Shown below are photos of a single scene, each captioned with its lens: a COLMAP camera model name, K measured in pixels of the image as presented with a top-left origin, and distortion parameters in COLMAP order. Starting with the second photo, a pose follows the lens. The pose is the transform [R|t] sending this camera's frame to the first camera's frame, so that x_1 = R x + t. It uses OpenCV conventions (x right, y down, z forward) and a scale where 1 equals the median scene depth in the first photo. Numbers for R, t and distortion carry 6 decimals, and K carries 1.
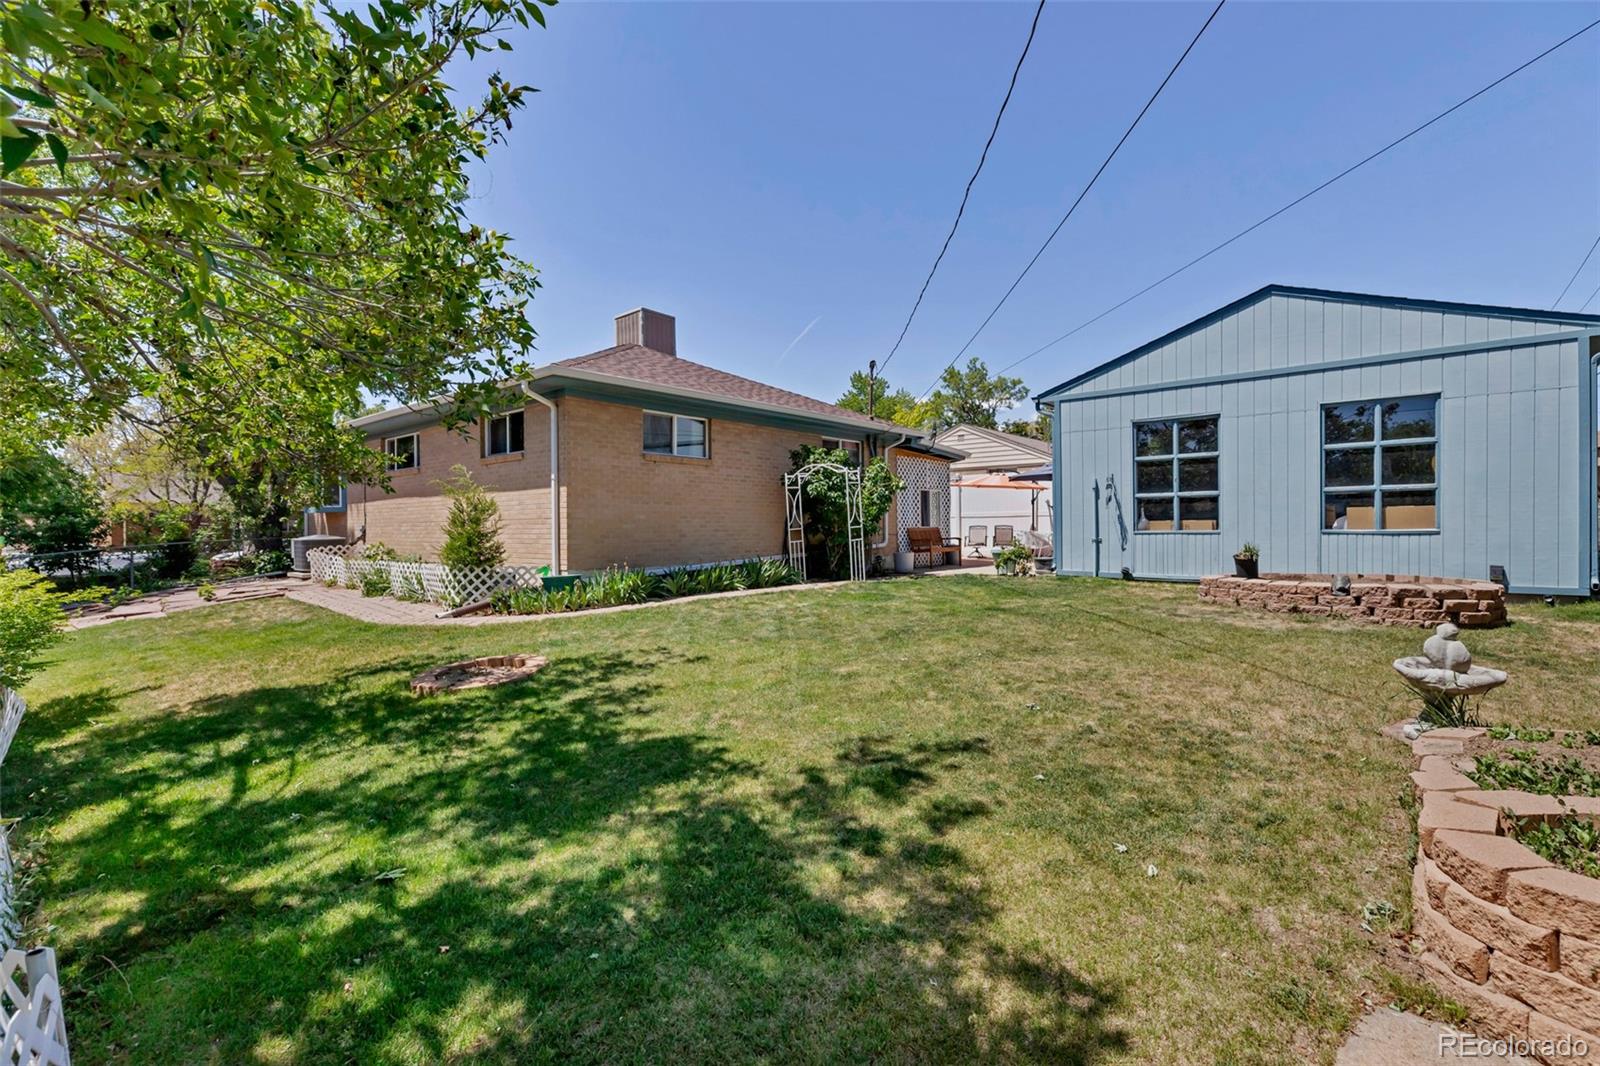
lens RADIAL K [[737.4, 0, 800.5], [0, 737.4, 533.1], [0, 0, 1]] dist [0.001097, 0.004393]
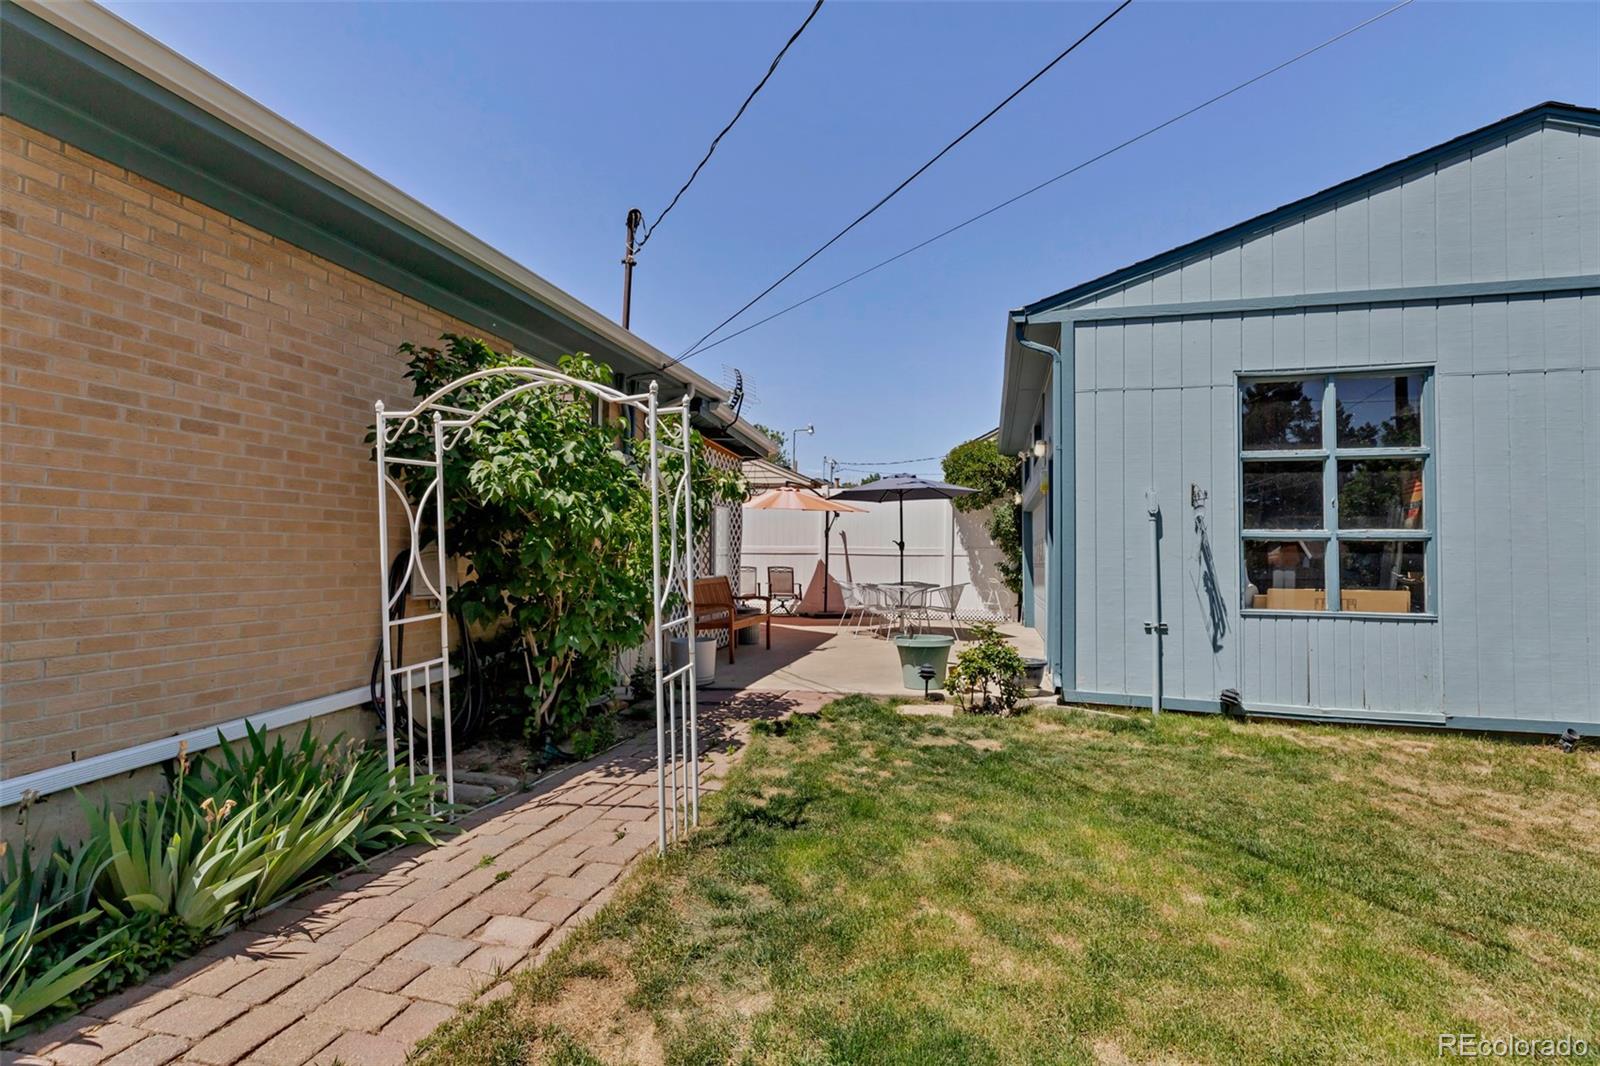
lens RADIAL K [[737.4, 0, 801.0], [0, 737.4, 536.2], [0, 0, 1]] dist [0.001097, 0.004393]
pose [[0.899315, 0.029462, 0.436308, 0.001056], [-0.017228, 0.999340, -0.031973, -0.029161], [-0.436962, 0.021237, 0.899229, 0.703260]]
